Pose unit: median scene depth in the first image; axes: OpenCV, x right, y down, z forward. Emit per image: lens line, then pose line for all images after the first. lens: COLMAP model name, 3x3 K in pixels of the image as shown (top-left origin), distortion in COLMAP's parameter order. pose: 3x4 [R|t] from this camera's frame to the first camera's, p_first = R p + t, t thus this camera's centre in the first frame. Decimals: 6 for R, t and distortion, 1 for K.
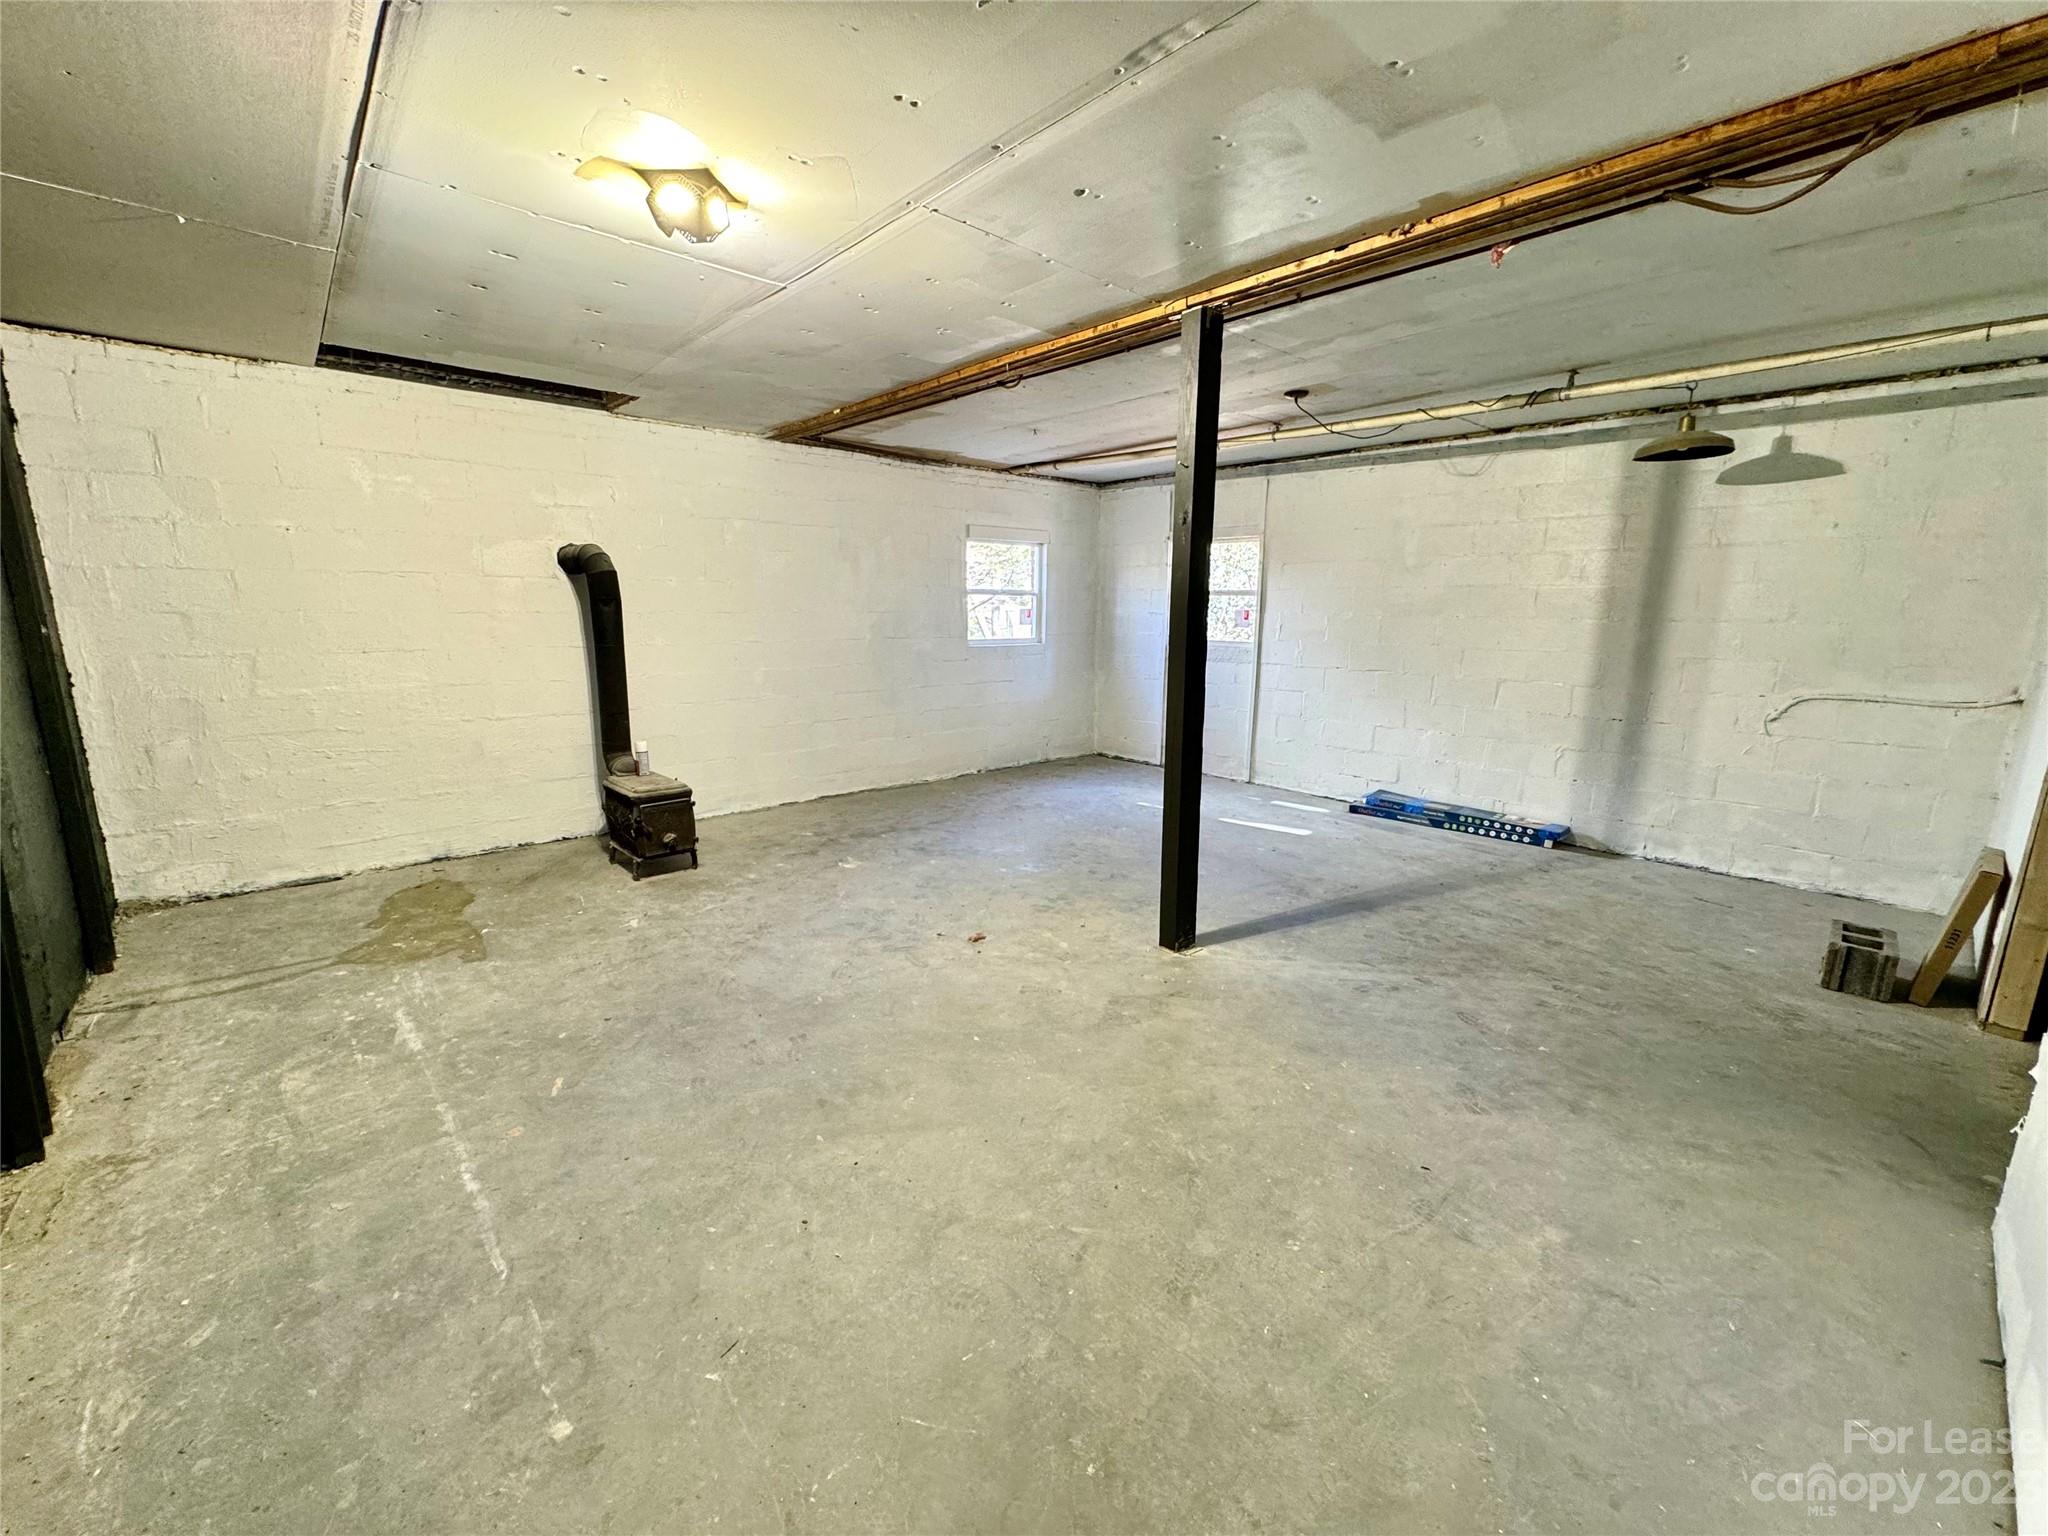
lens RADIAL K [[811.4, 0, 1026.3], [0, 811.4, 763.2], [0, 0, 1]] dist [-0.003886, 0.001231]
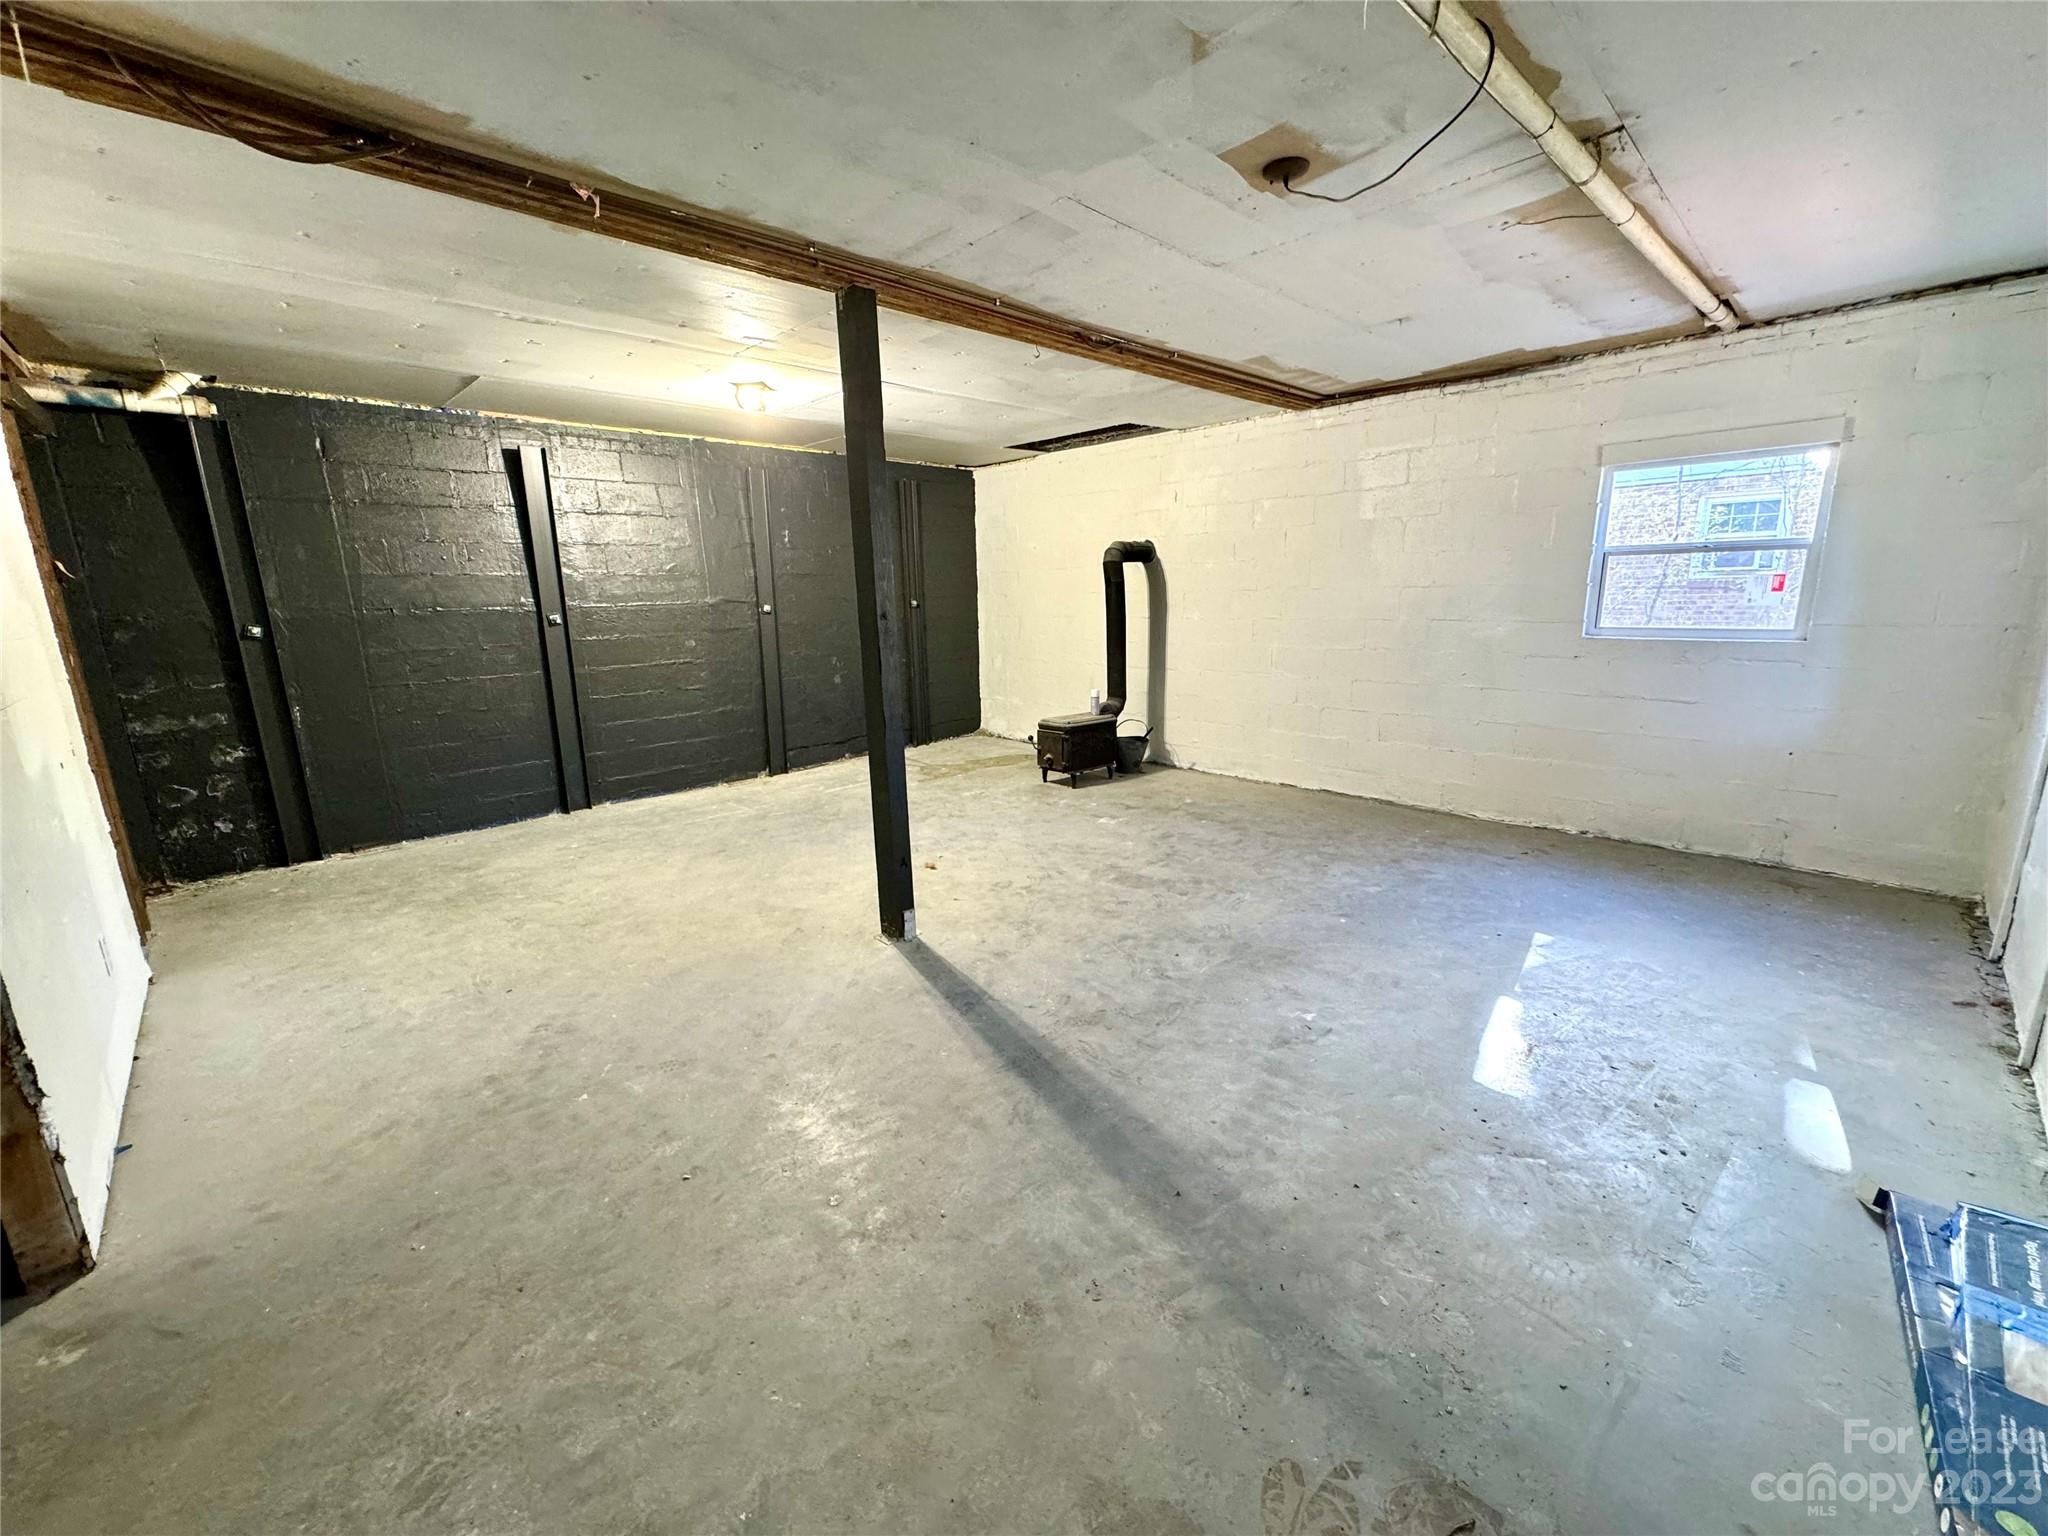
lens RADIAL K [[811.4, 0, 1027.8], [0, 811.4, 770.3], [0, 0, 1]] dist [-0.003886, 0.001231]
pose [[0.040864, 0.211458, -0.976533, 0.911813], [-0.166752, 0.965085, 0.202001, -0.159203], [0.985152, 0.154584, 0.074698, 0.855311]]
